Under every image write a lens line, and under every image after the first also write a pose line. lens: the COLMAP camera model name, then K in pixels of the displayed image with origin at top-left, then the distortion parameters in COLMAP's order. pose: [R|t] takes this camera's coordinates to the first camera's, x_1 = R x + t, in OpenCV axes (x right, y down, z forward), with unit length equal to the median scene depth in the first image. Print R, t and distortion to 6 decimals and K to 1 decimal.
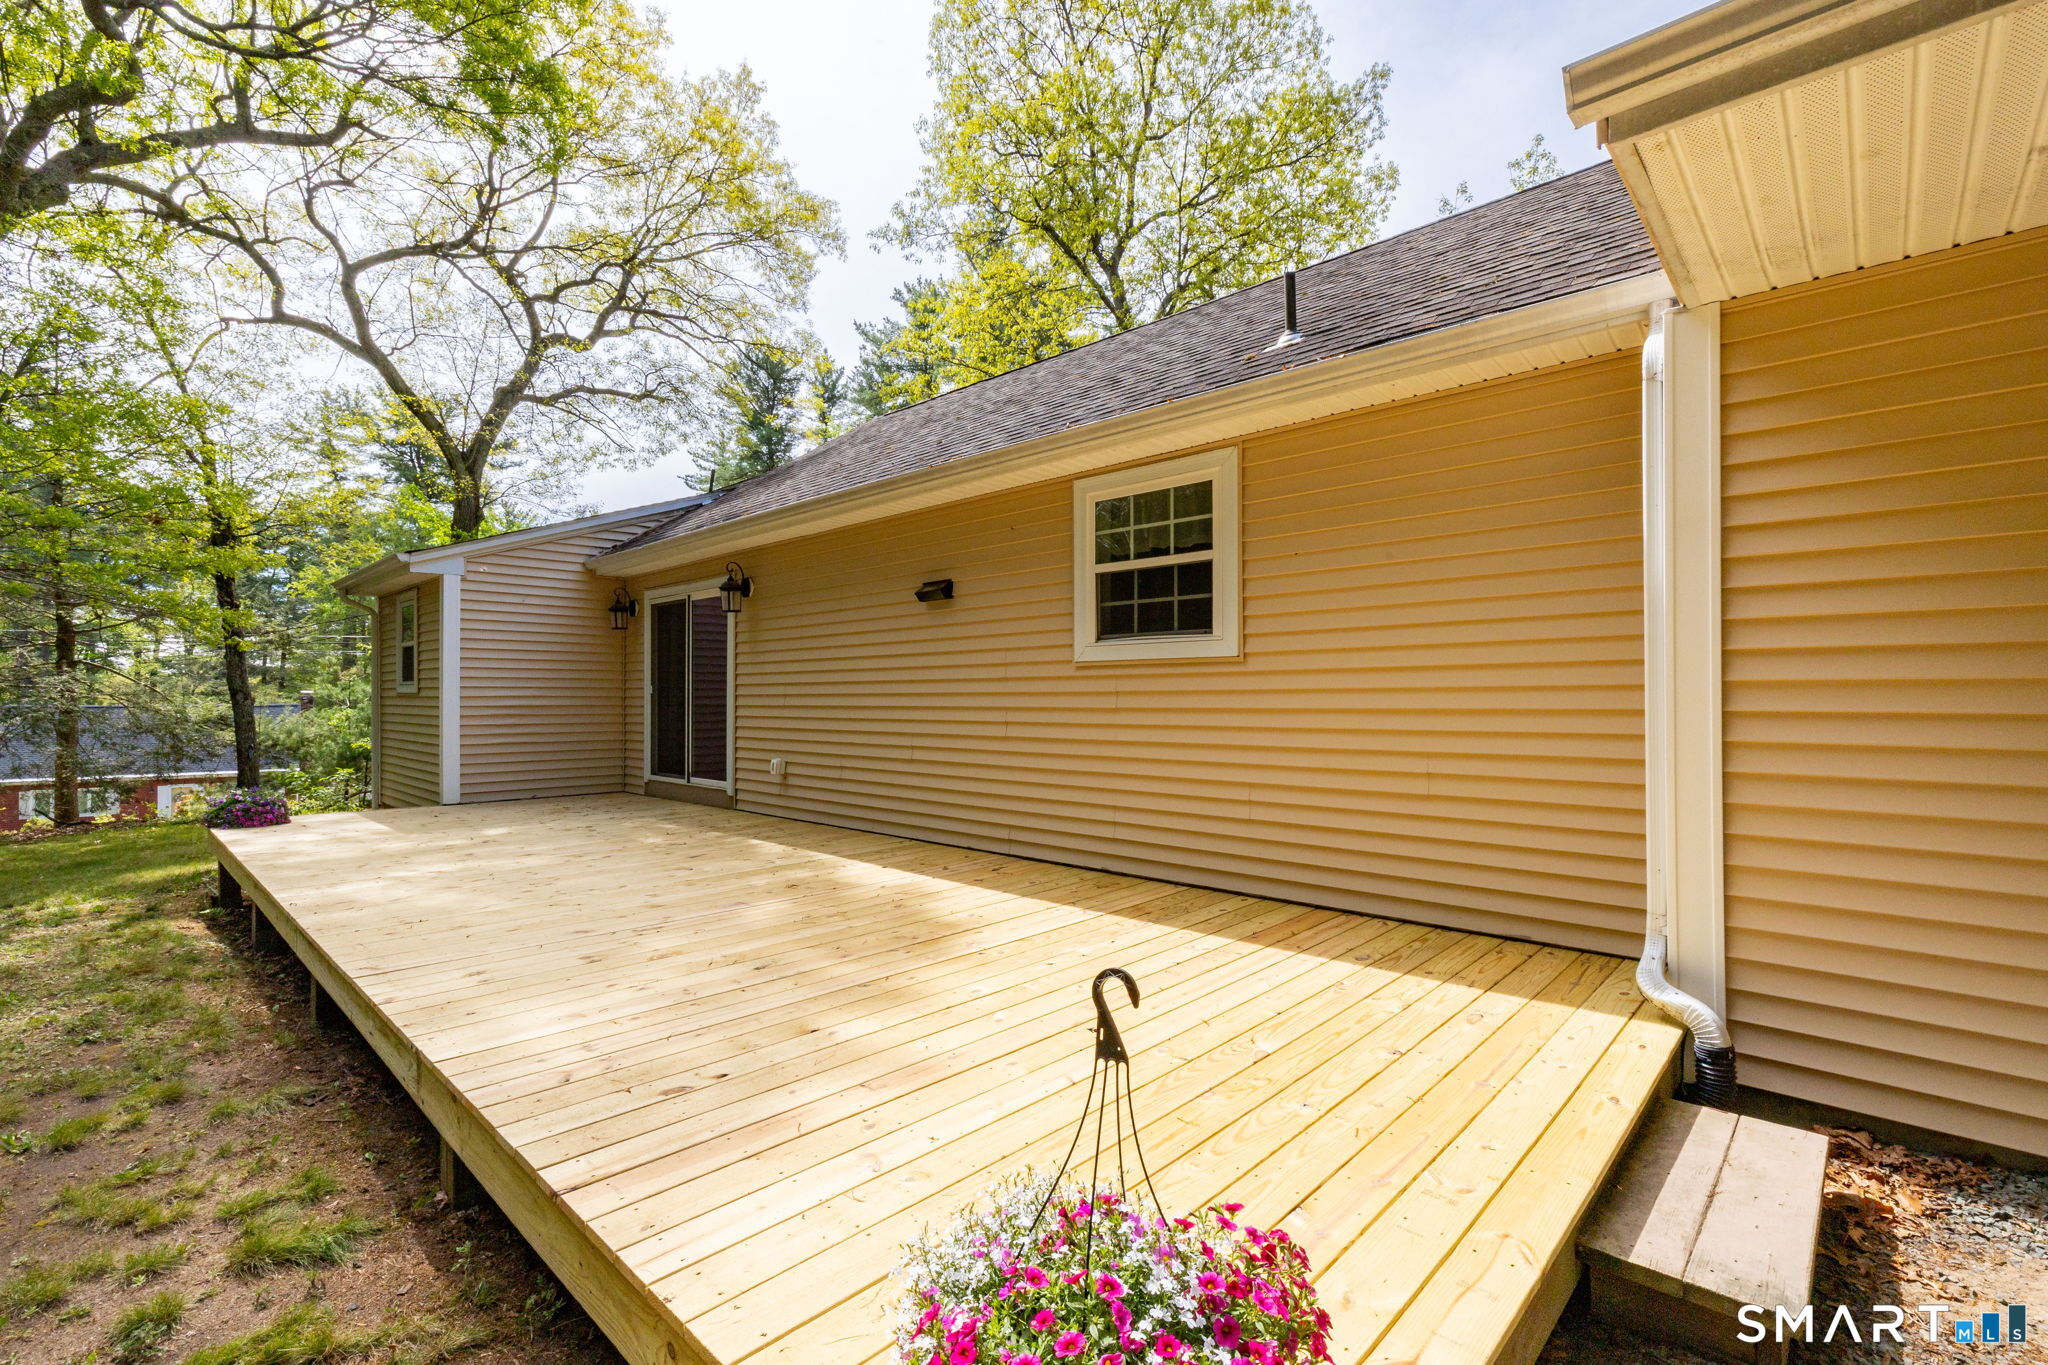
lens RADIAL K [[902.5, 0, 1035.7], [0, 902.5, 681.2], [0, 0, 1]] dist [0.010517, -0.001150]
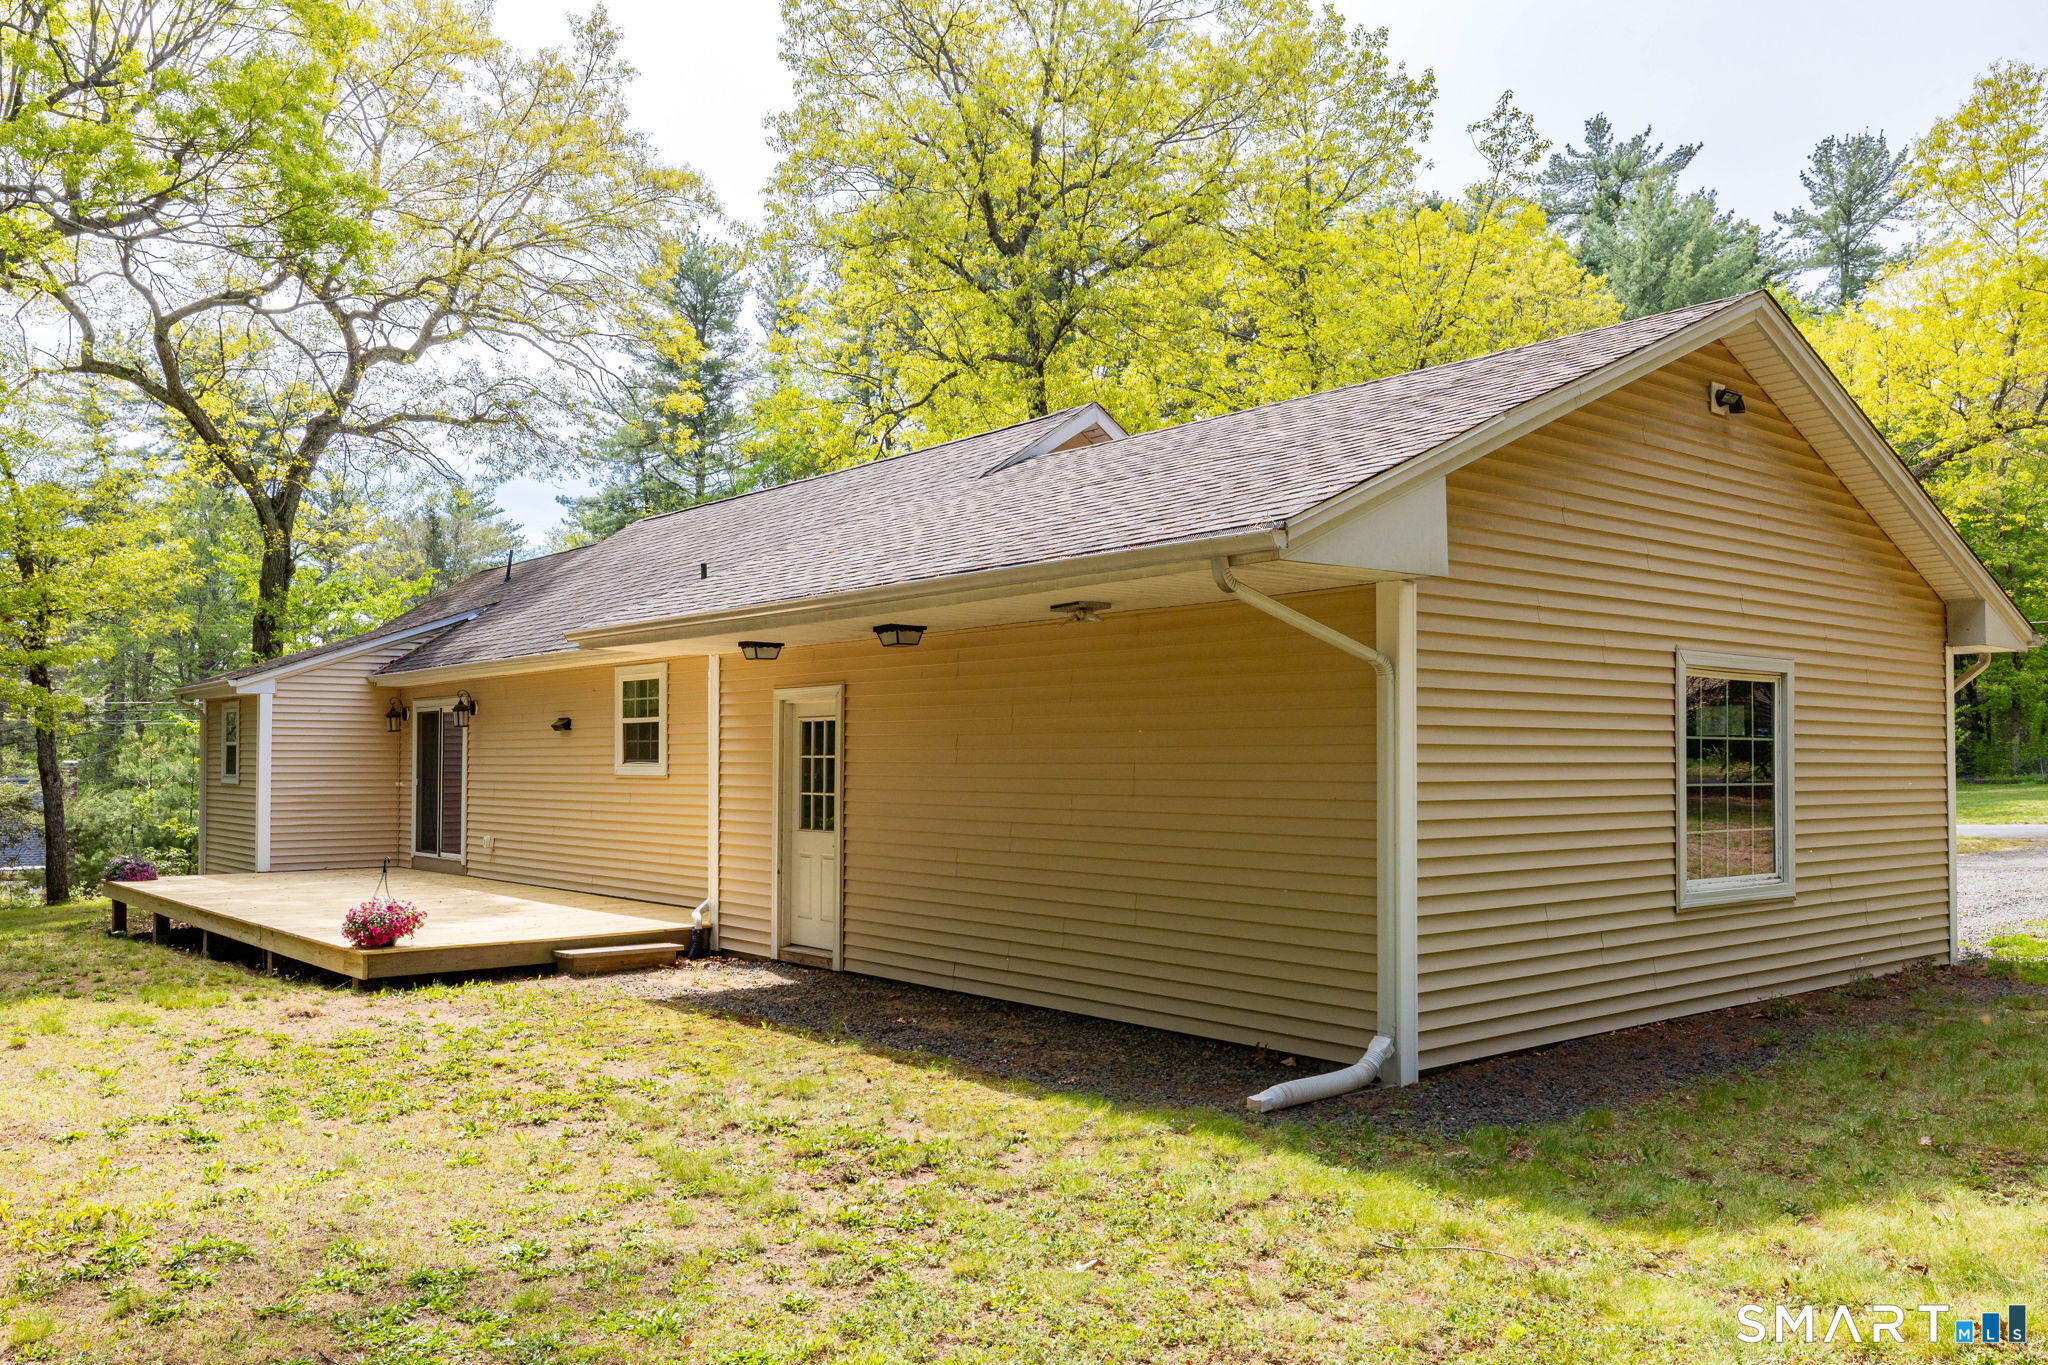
lens RADIAL K [[1621.8, 0, 1018.4], [0, 1621.8, 686.4], [0, 0, 1]] dist [0.023841, 0.005733]
pose [[0.991377, -0.005521, -0.130925, 0.319573], [0.001844, 0.999601, -0.028183, -0.026662], [0.131028, 0.027698, 0.990992, -0.514037]]
